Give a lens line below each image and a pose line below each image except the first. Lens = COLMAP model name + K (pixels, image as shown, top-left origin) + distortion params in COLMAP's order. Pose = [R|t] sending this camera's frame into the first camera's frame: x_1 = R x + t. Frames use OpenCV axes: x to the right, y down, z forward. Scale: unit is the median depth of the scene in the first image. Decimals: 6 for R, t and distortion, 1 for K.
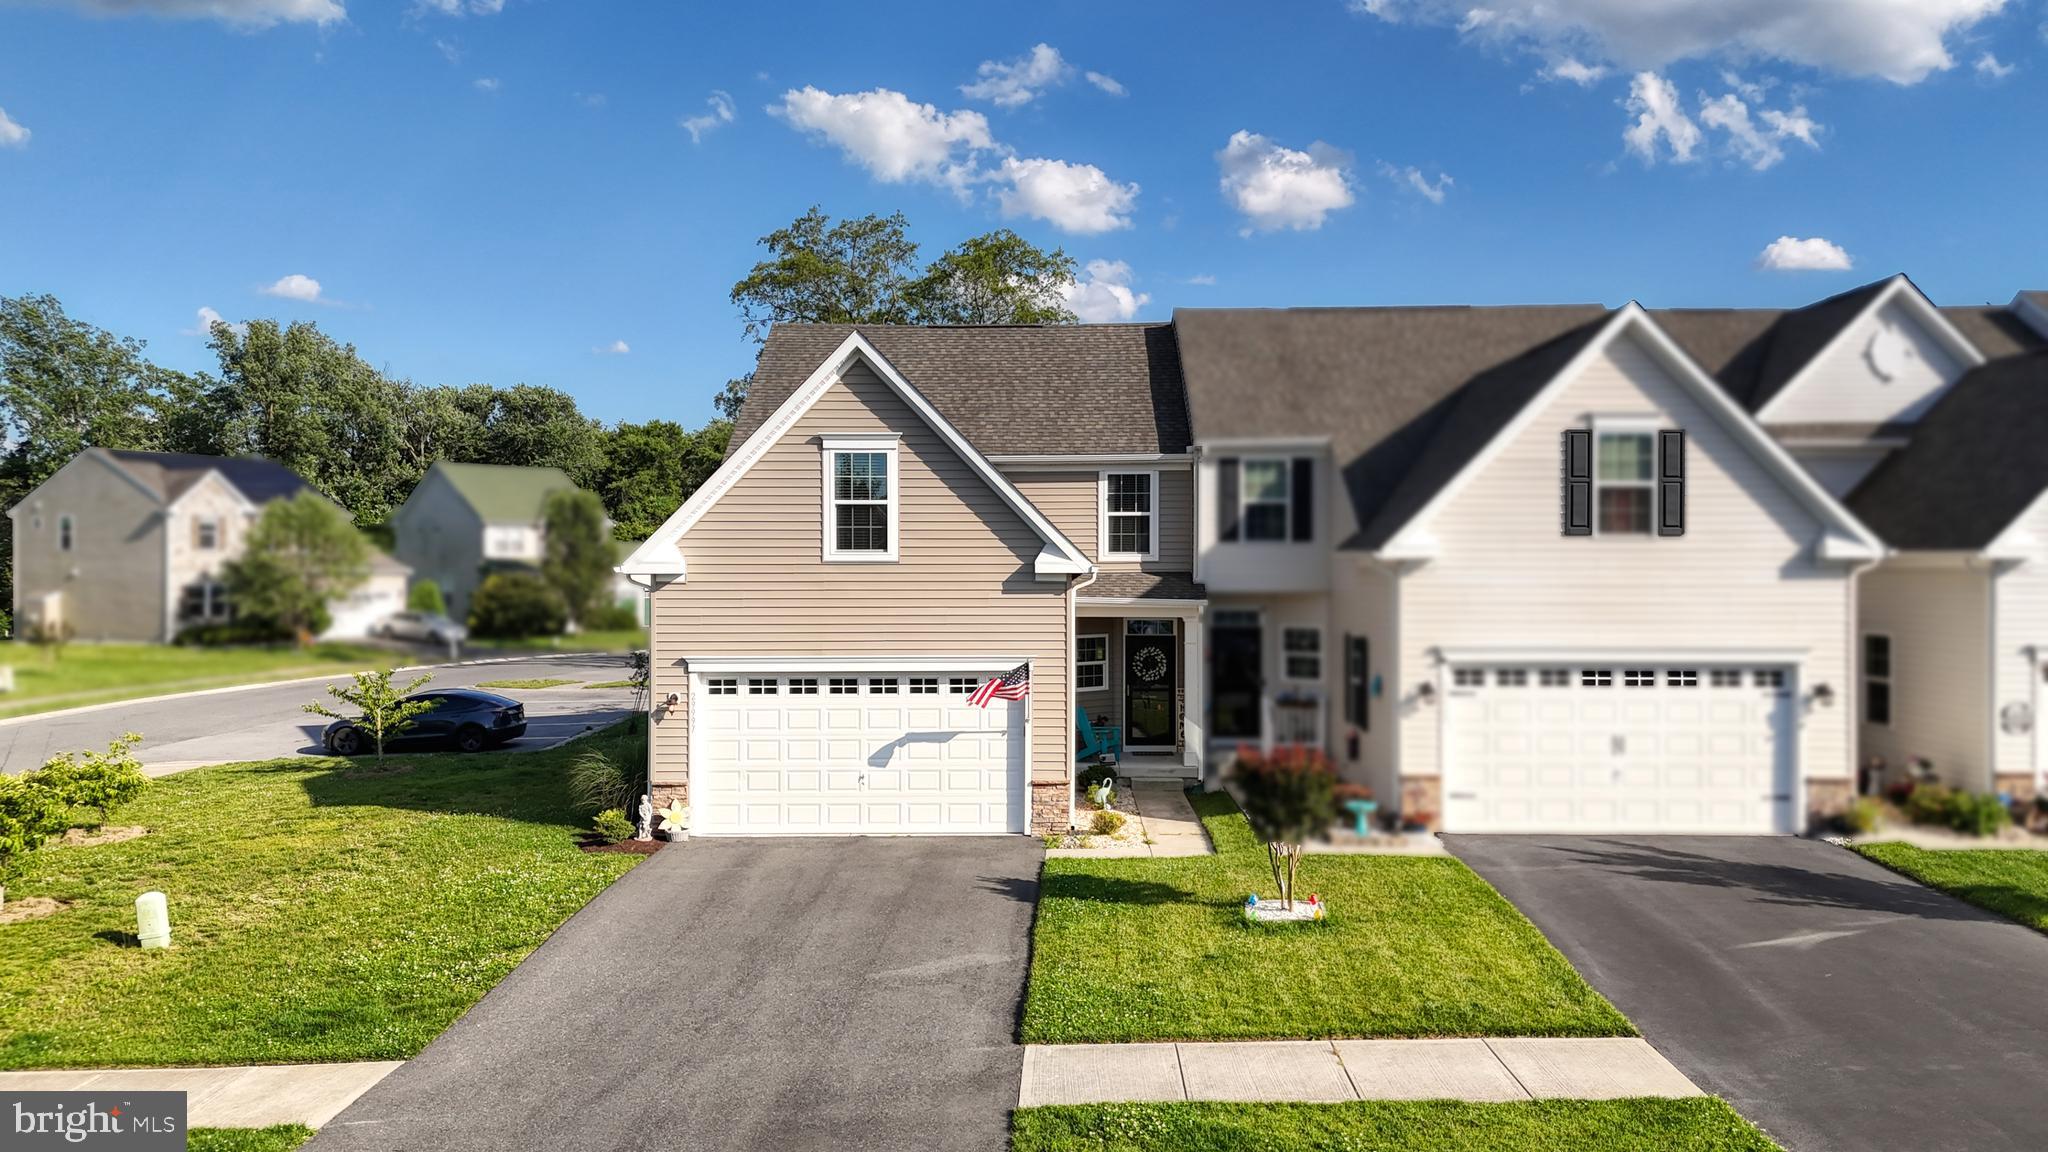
lens RADIAL K [[1467.1, 0, 1019.2], [0, 1467.1, 577.7], [0, 0, 1]] dist [0.071887, -0.001798]
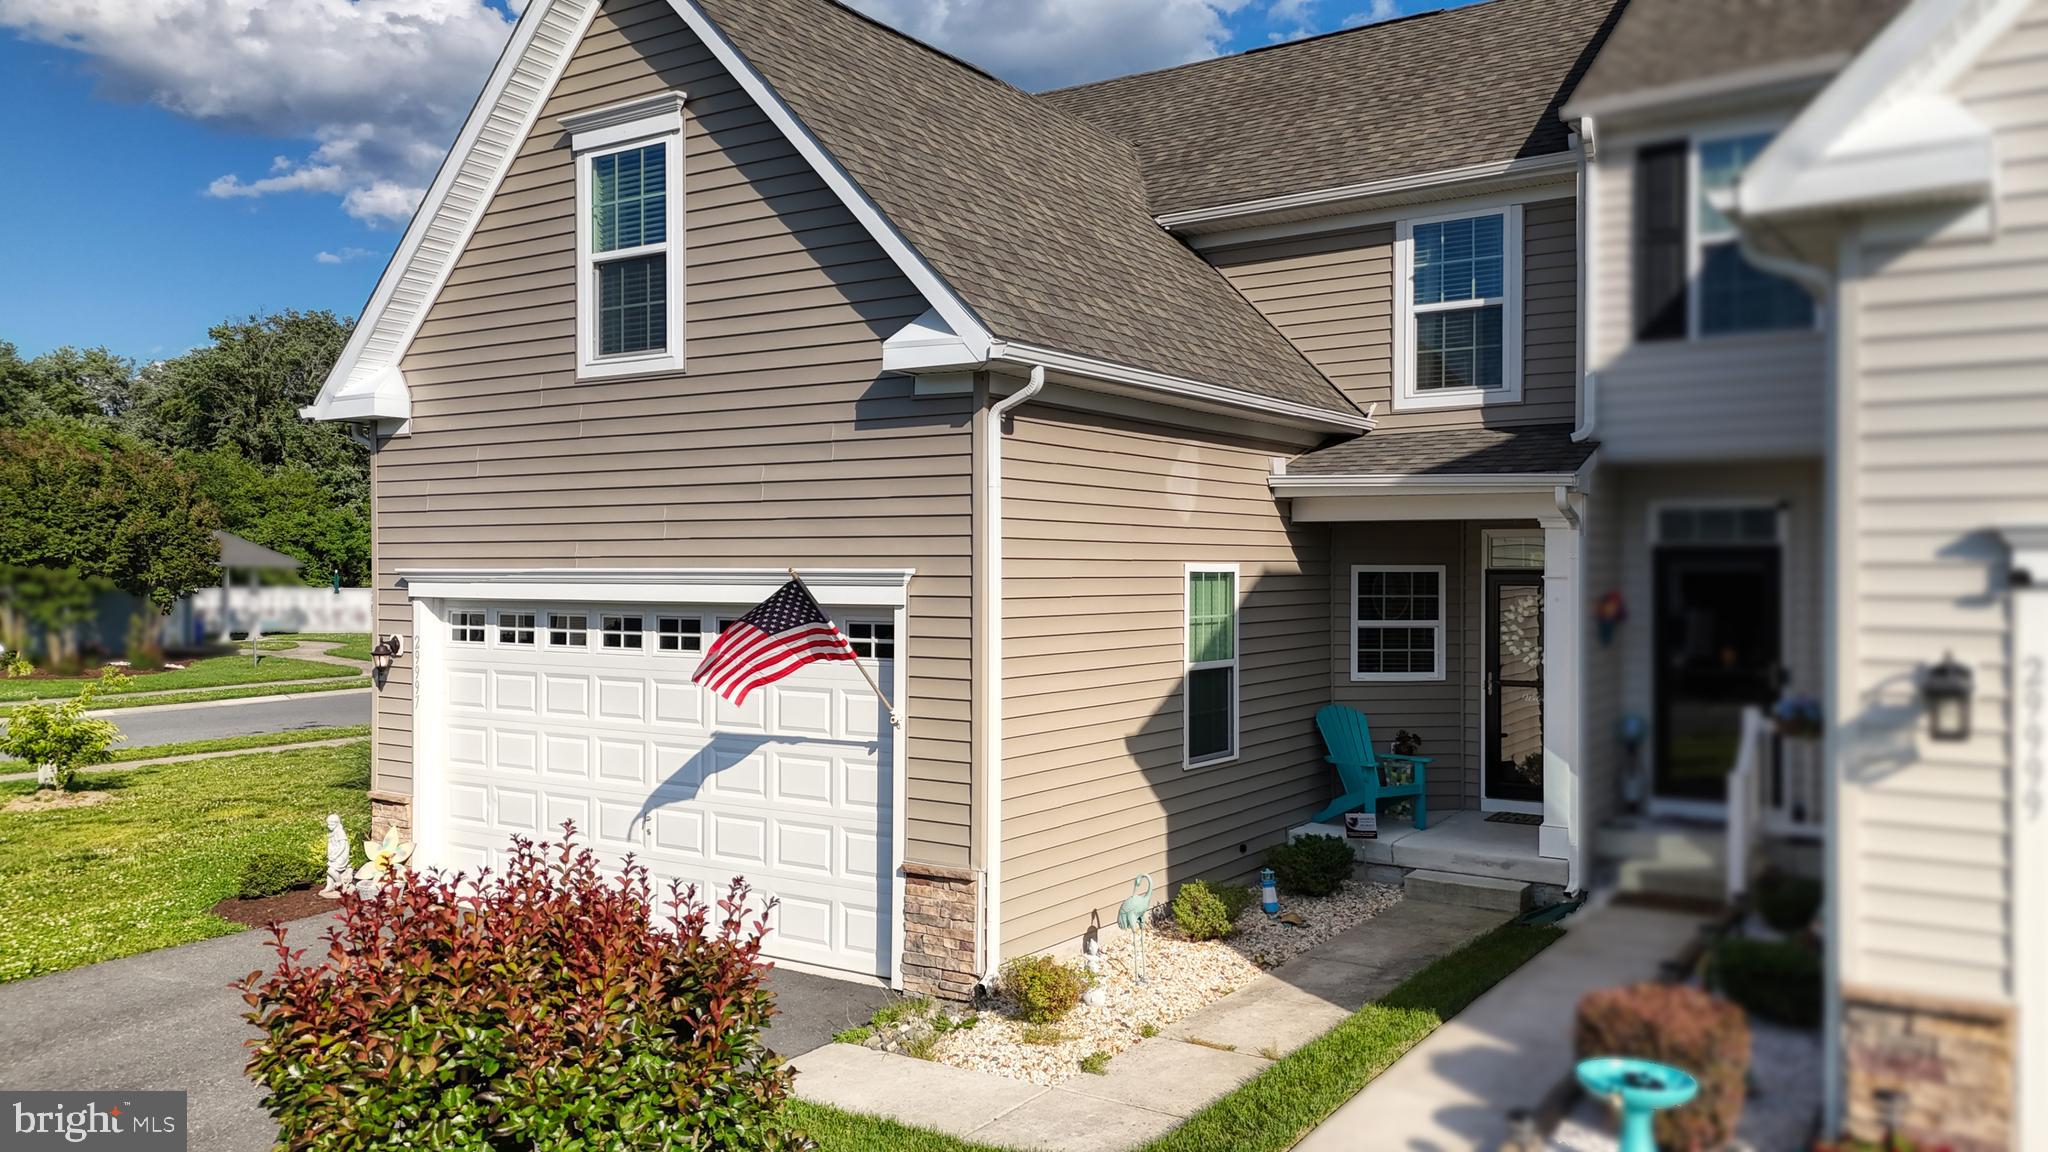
lens RADIAL K [[1525.6, 0, 1021.6], [0, 1525.6, 562.2], [0, 0, 1]] dist [0.045376, -0.025606]
pose [[0.847065, 0.002699, -0.531482, 0.253445], [-0.006350, 0.999967, -0.005043, 0.049142], [0.531451, 0.007647, 0.847054, 0.596947]]
